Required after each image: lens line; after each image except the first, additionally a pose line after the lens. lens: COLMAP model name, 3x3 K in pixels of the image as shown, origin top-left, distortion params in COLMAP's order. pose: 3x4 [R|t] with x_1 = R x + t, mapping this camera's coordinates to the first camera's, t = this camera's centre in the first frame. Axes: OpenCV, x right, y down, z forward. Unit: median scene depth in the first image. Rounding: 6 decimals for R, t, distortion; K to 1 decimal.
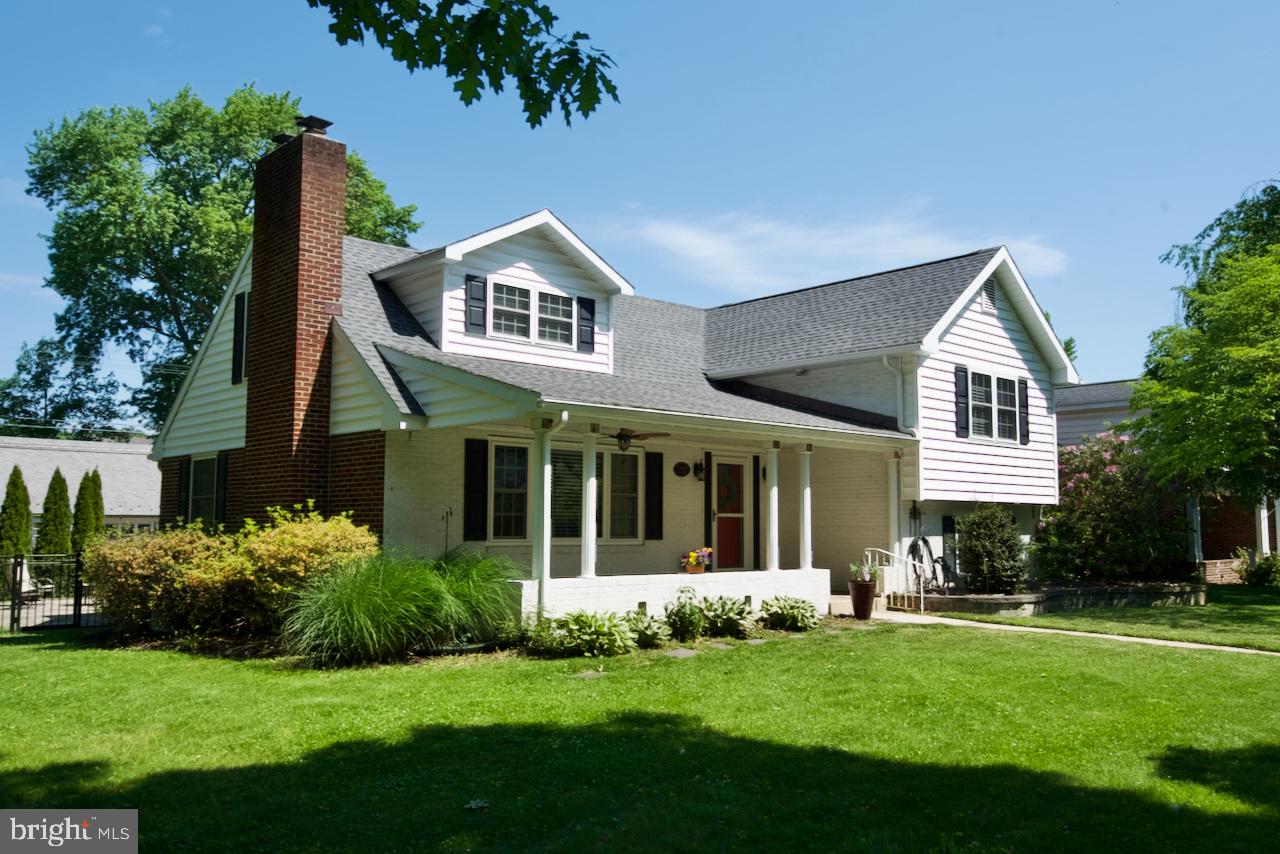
lens RADIAL K [[1051.4, 0, 640.0], [0, 1051.4, 427.0], [0, 0, 1]] dist [0.004803, 0.002712]
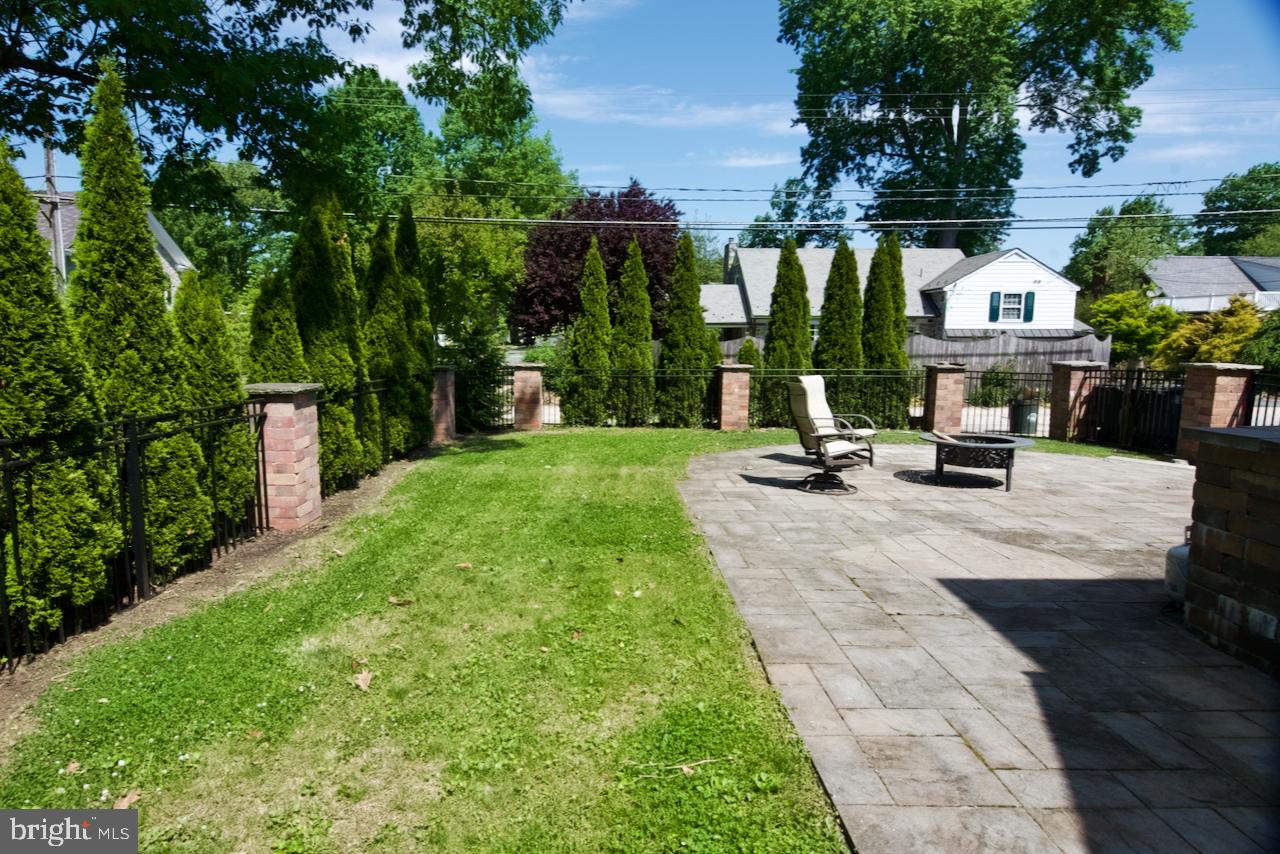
lens RADIAL K [[690.0, 0, 583.1], [0, 690.0, 430.7], [0, 0, 1]] dist [0.004087, -0.015411]
pose [[0.702814, 0.097629, -0.704643, -0.627744], [0.068920, 0.976533, 0.204041, 0.109430], [0.708028, -0.191967, 0.679592, 1.006247]]
